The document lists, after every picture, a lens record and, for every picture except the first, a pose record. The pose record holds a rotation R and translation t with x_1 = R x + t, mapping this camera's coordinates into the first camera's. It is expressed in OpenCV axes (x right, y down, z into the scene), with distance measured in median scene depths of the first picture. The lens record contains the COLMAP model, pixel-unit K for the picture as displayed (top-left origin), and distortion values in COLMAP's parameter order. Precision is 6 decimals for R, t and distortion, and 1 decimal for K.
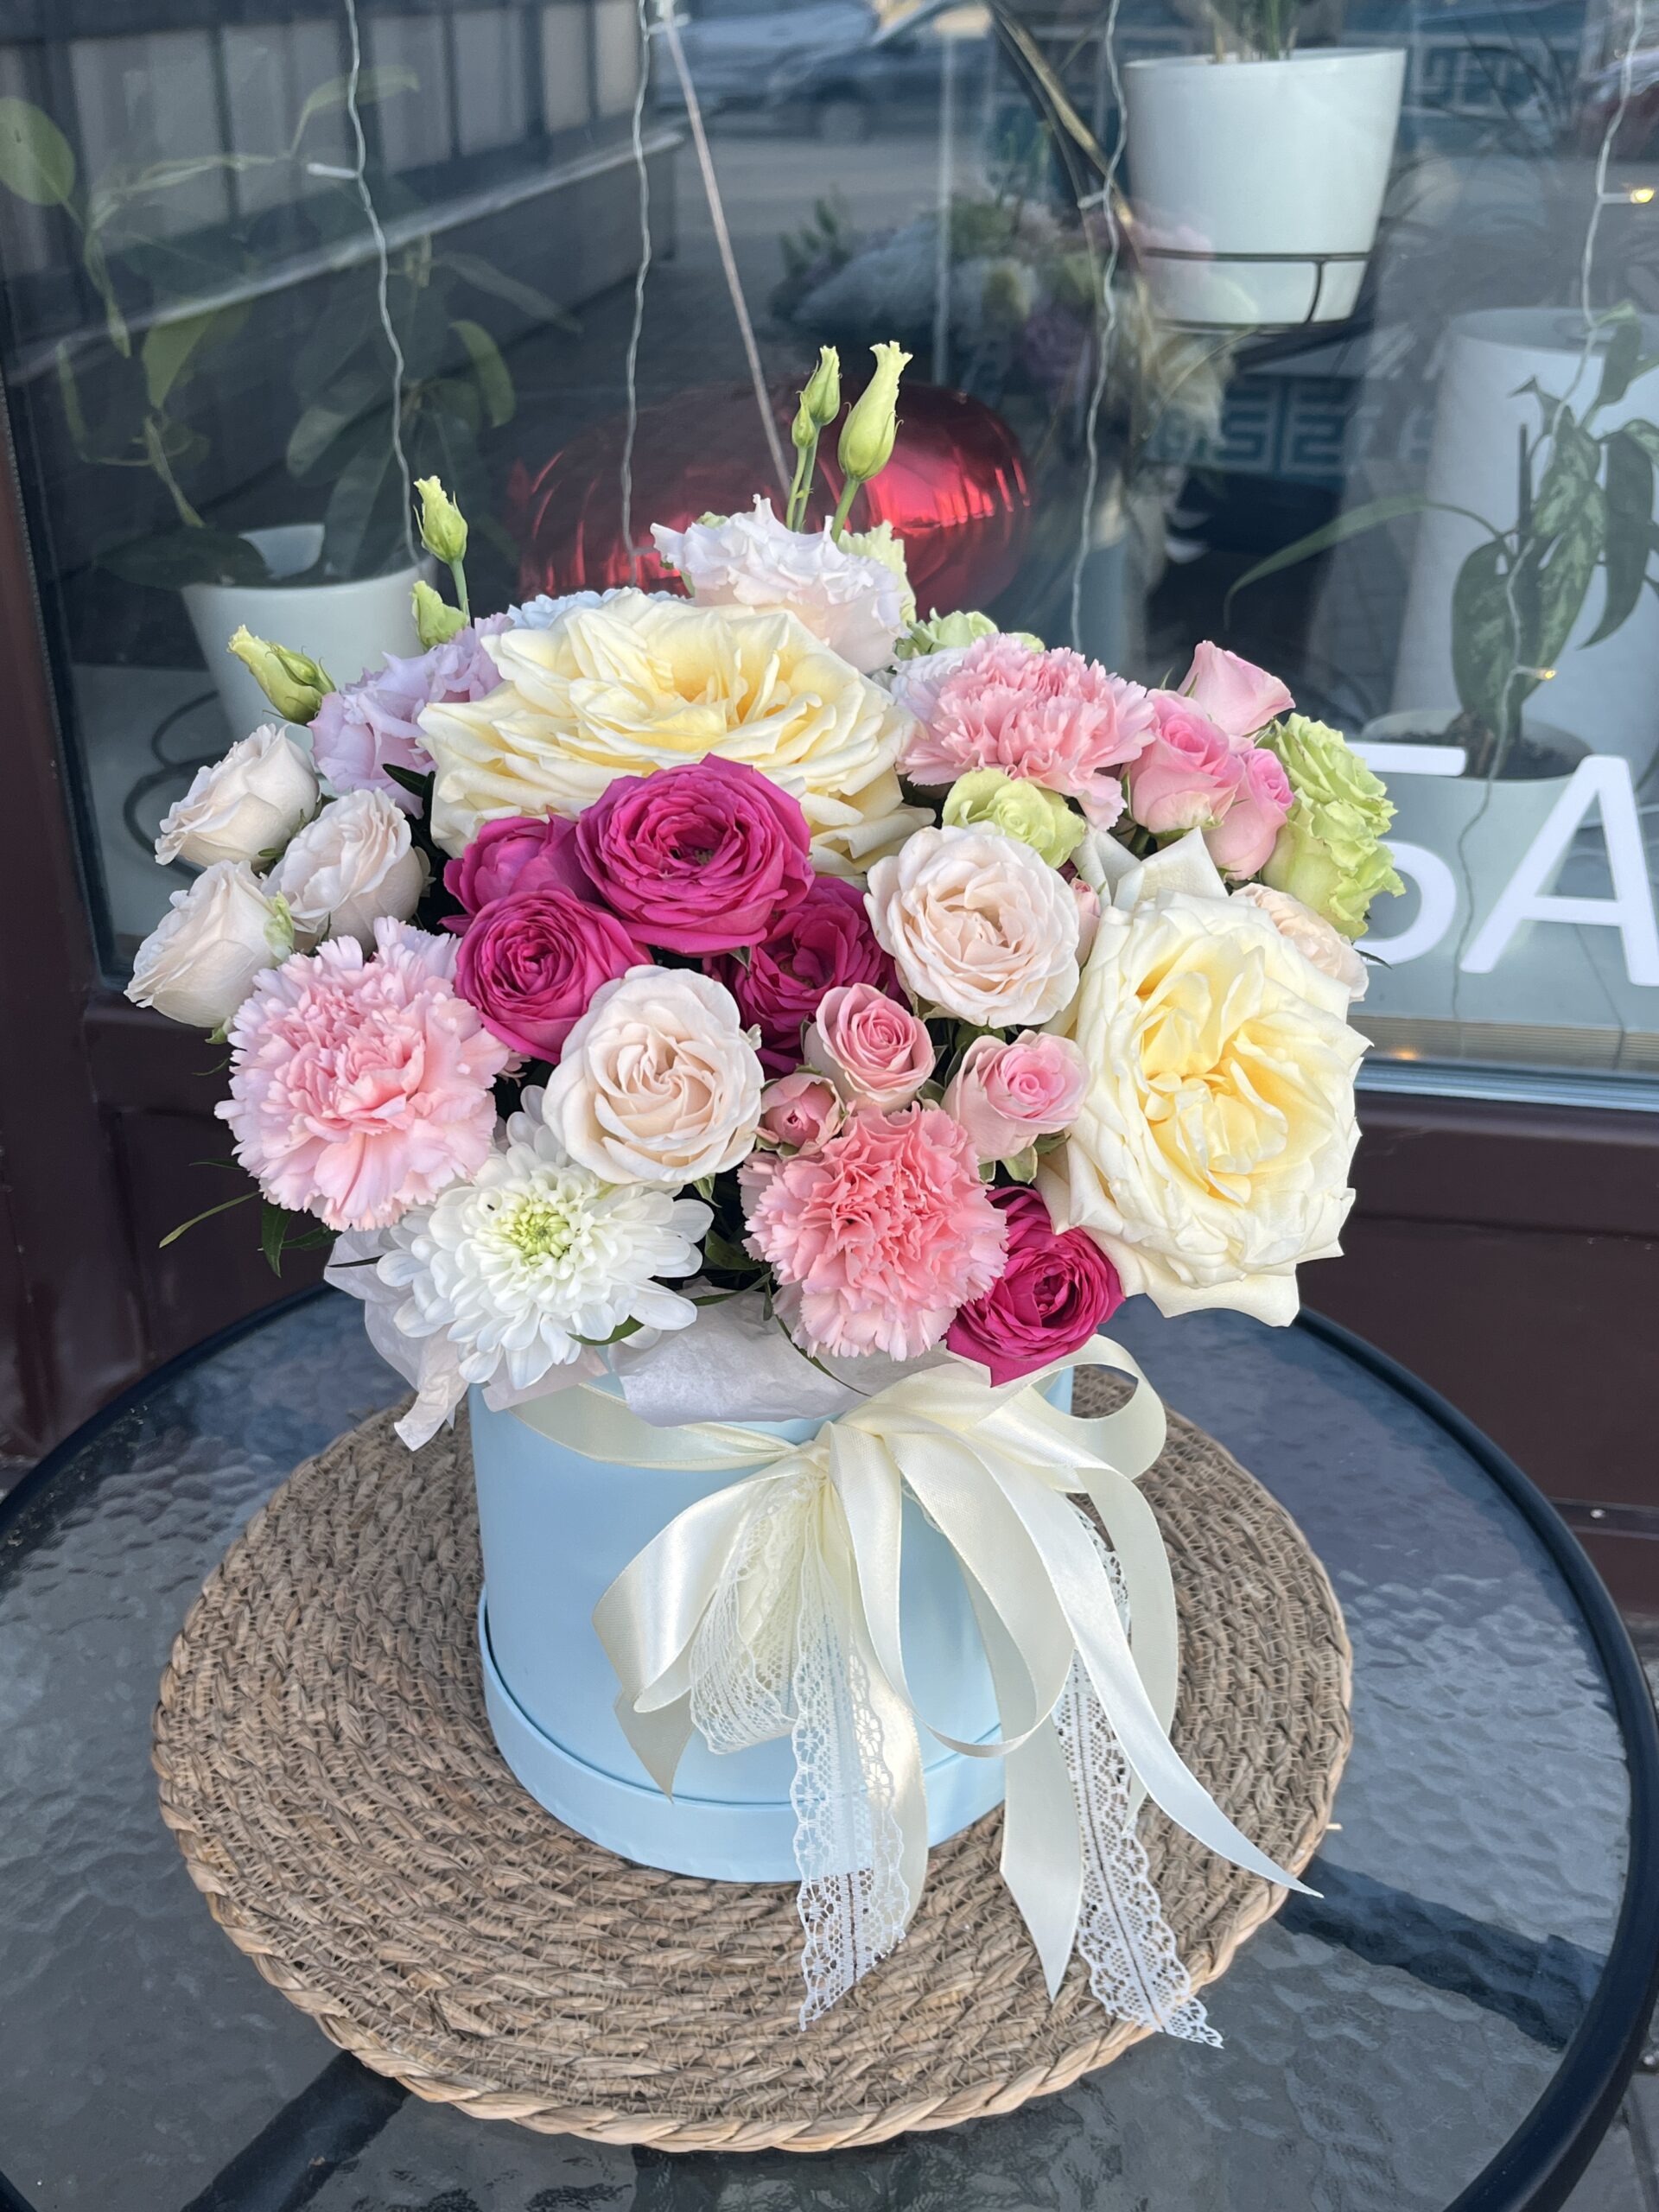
lens RADIAL K [[2064.2, 0, 829.5], [0, 2064.2, 1106.0], [0, 0, 1]] dist [0.002305, 0.003093]
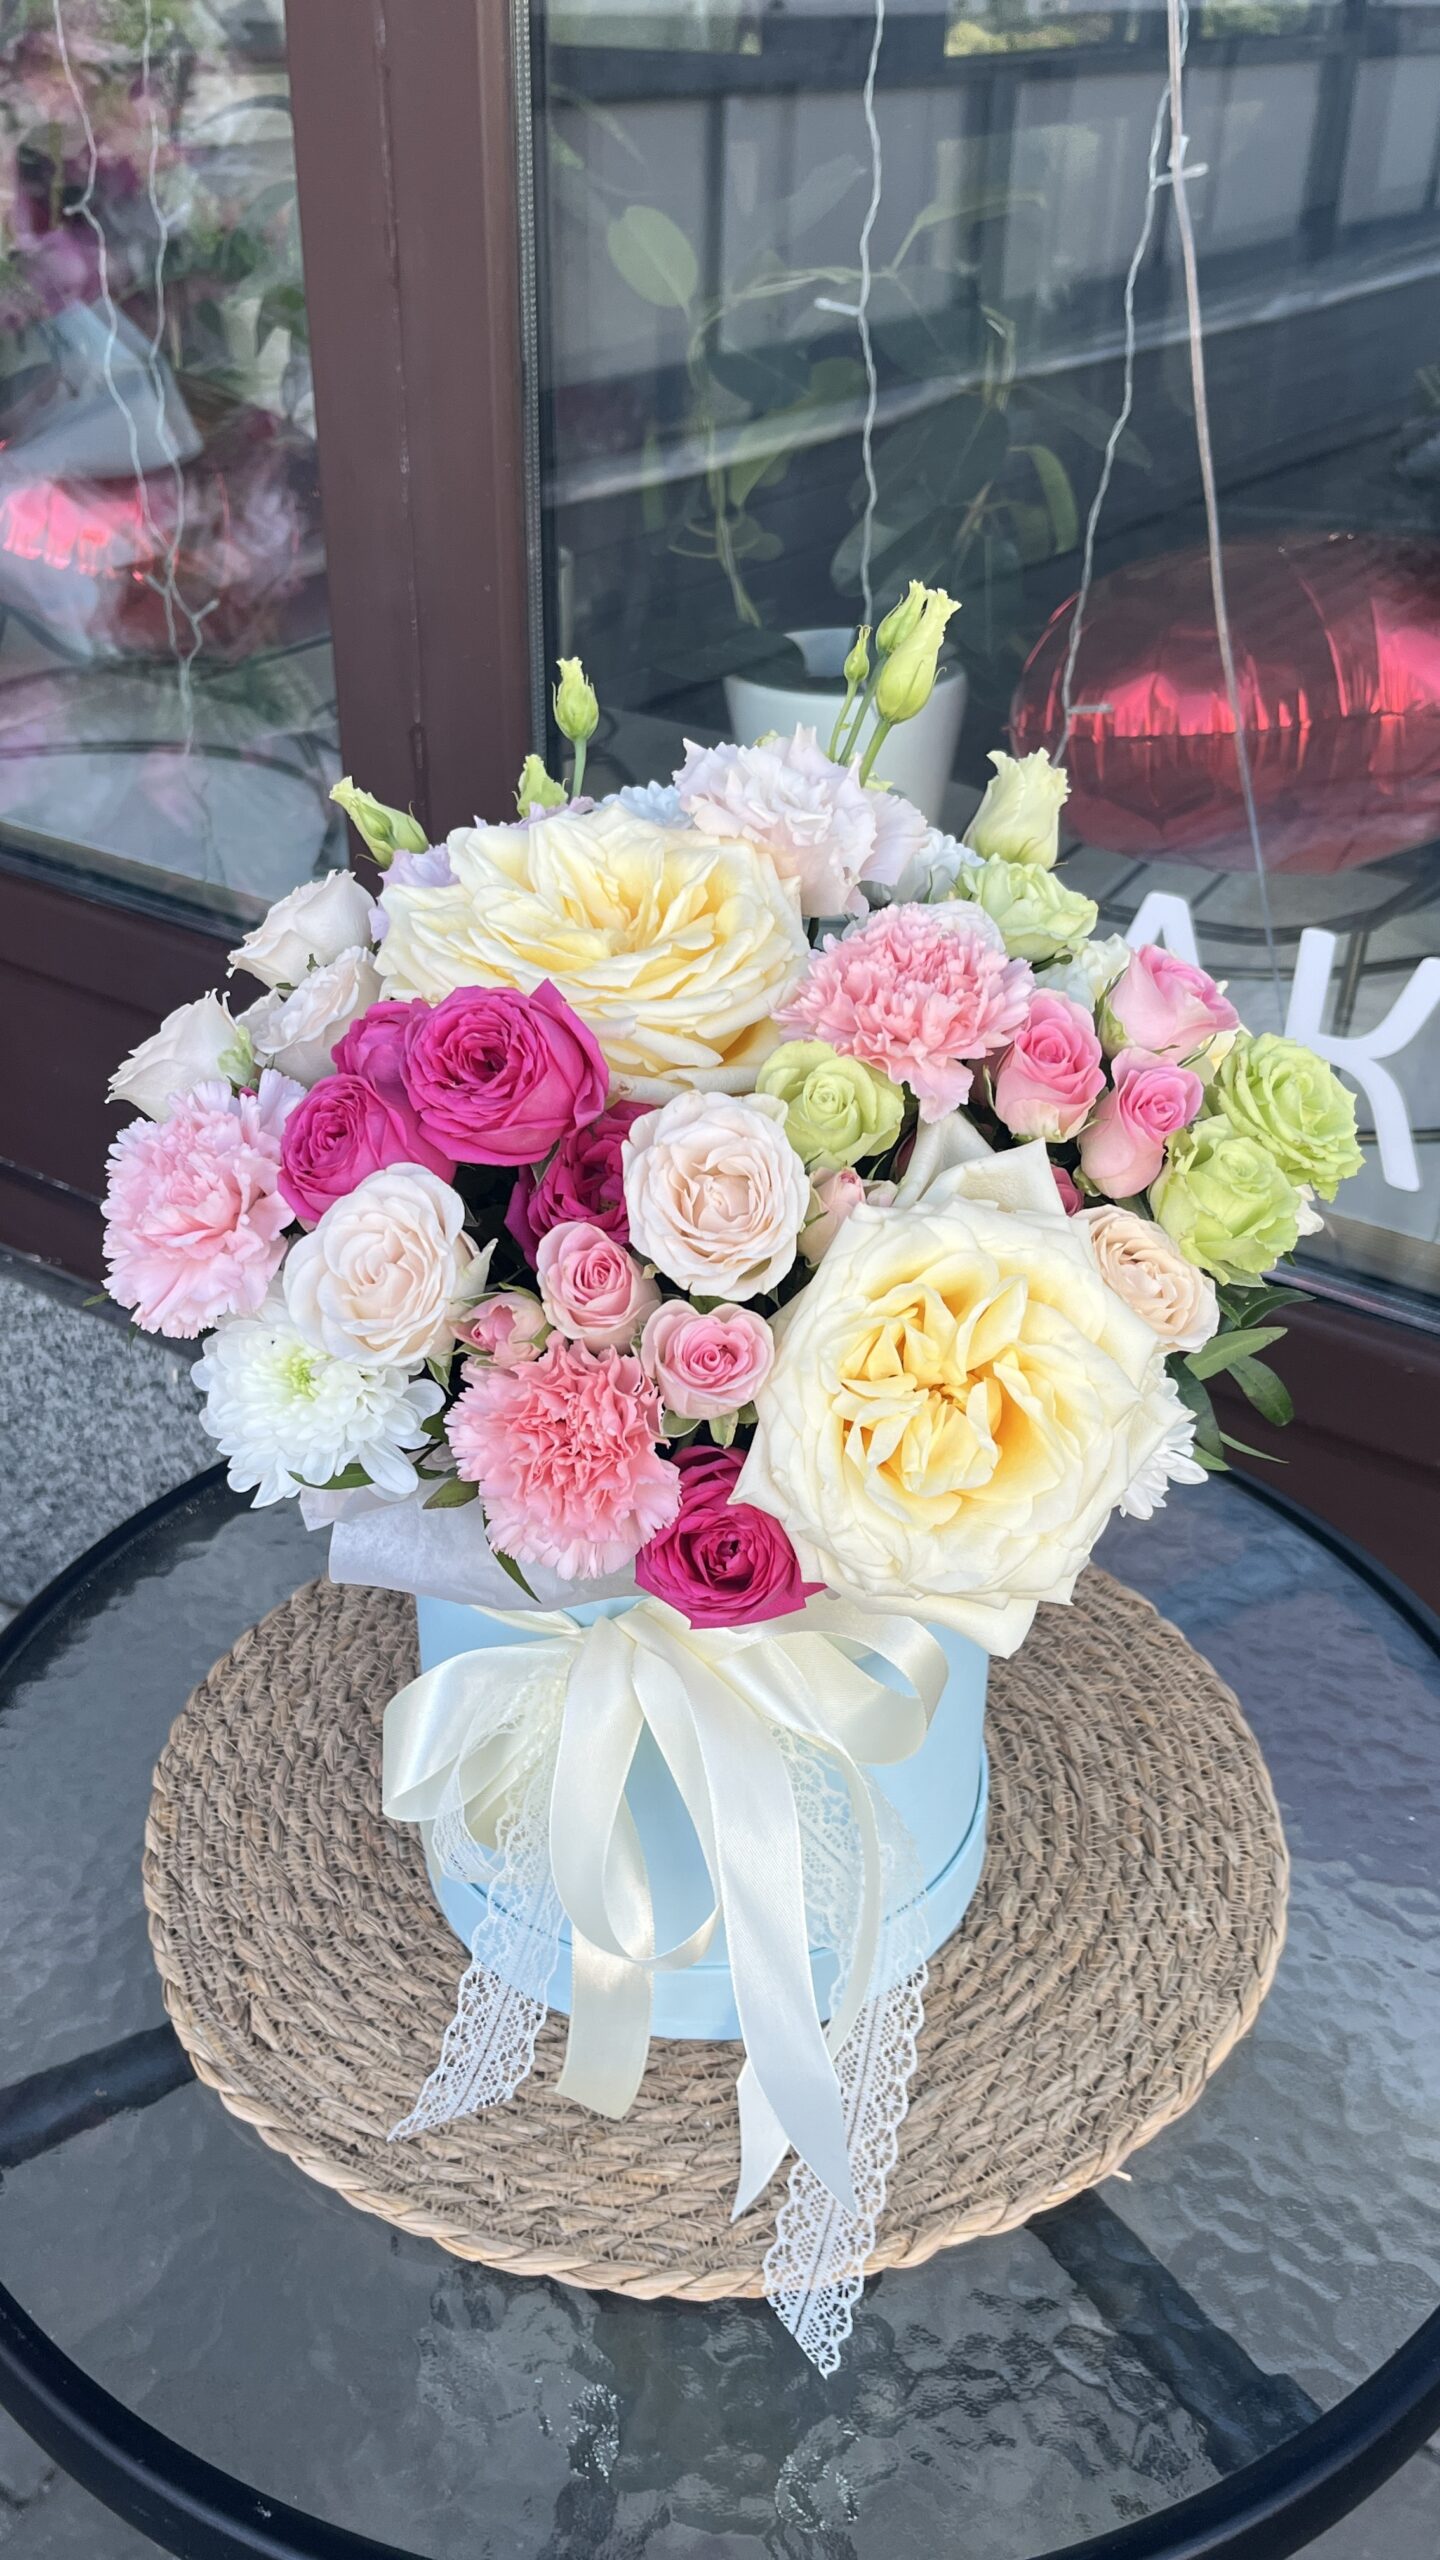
lens RADIAL K [[2095.5, 0, 720.0], [0, 2095.5, 1280.0], [0, 0, 1]] dist [0.011361, -0.006089]
pose [[0.900685, 0.235172, -0.365323, 0.369083], [-0.219725, 0.971943, 0.083956, -0.106053], [0.374817, 0.004652, 0.927087, 0.026580]]
